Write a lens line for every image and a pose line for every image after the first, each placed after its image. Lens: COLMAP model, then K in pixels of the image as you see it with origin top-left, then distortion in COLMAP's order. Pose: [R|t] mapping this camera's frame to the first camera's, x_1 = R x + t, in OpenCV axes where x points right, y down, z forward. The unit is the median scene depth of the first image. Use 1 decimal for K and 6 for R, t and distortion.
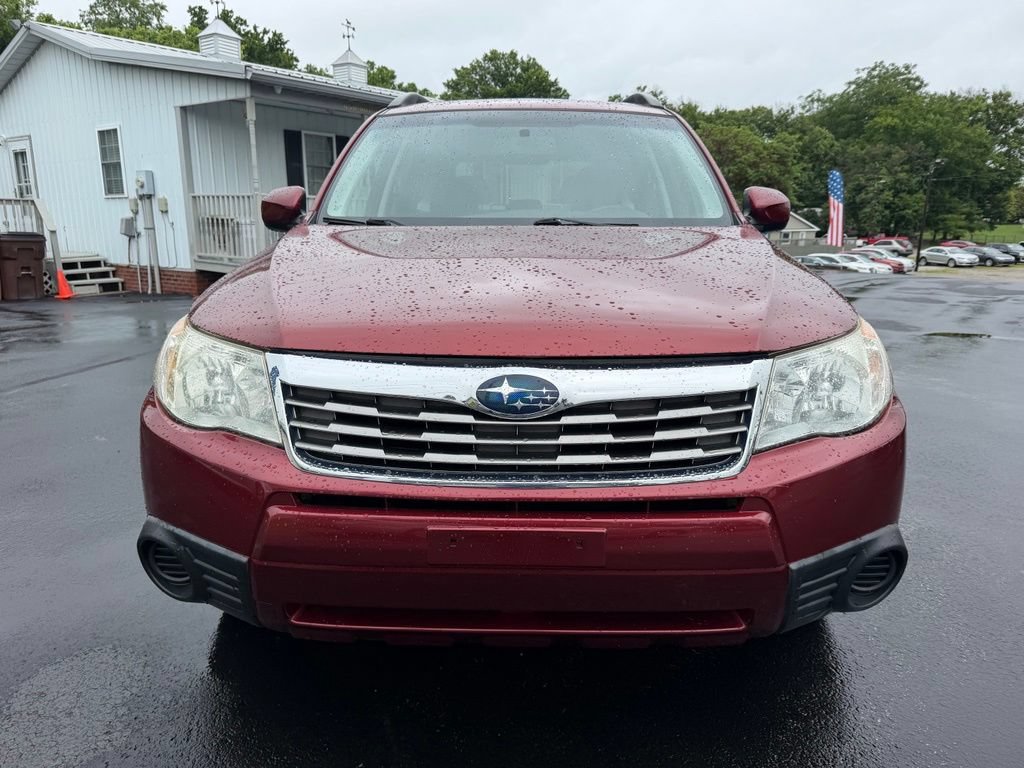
lens RADIAL K [[737.5, 0, 514.8], [0, 737.5, 385.8], [0, 0, 1]] dist [0.010502, -0.012889]
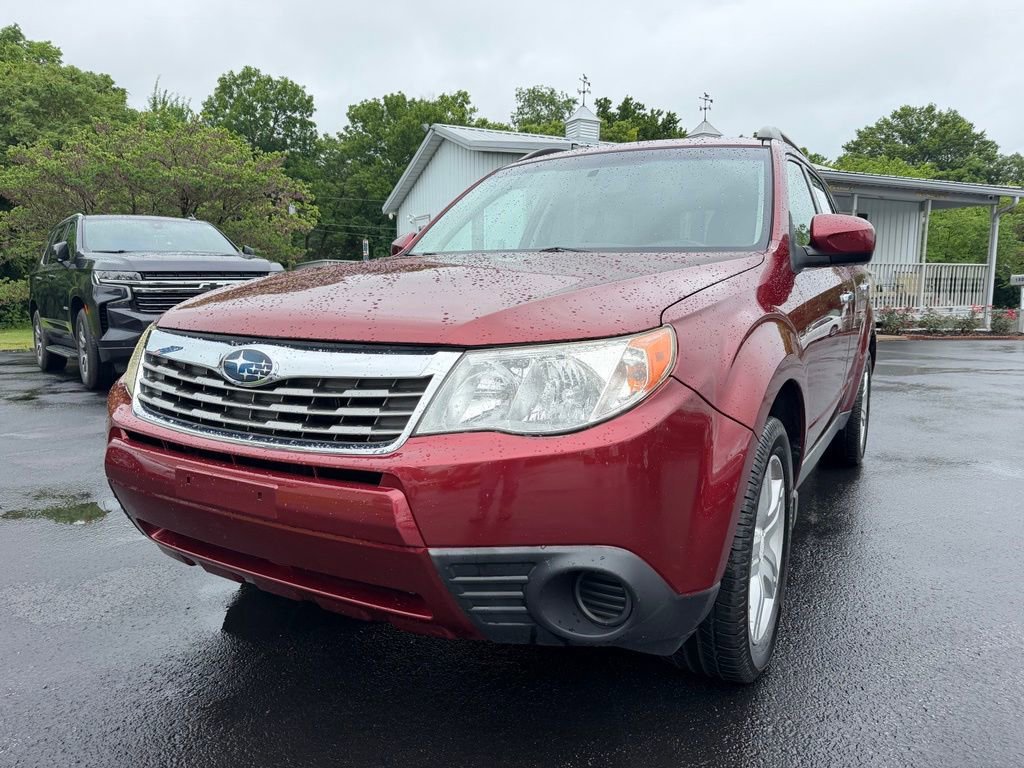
lens RADIAL K [[741.7, 0, 517.8], [0, 741.7, 380.2], [0, 0, 1]] dist [0.052885, -0.082427]
pose [[0.876307, 0.065155, -0.477327, 0.623620], [-0.111983, 0.991222, -0.070283, 0.045411], [0.468558, 0.115042, 0.875910, 0.091935]]
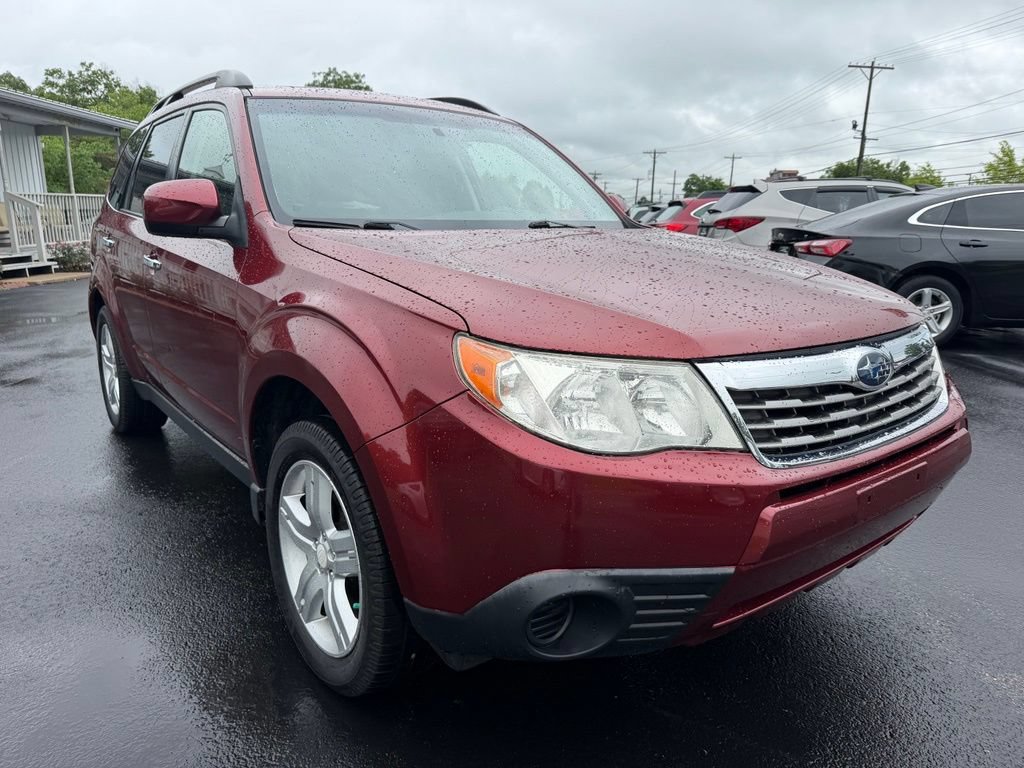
lens RADIAL K [[737.5, 0, 514.8], [0, 737.5, 385.8], [0, 0, 1]] dist [0.010502, -0.012889]
pose [[0.776849, -0.139457, 0.614050, -0.780463], [0.135295, 0.989358, 0.053529, -0.069401], [-0.614980, 0.041494, 0.787450, 0.255435]]
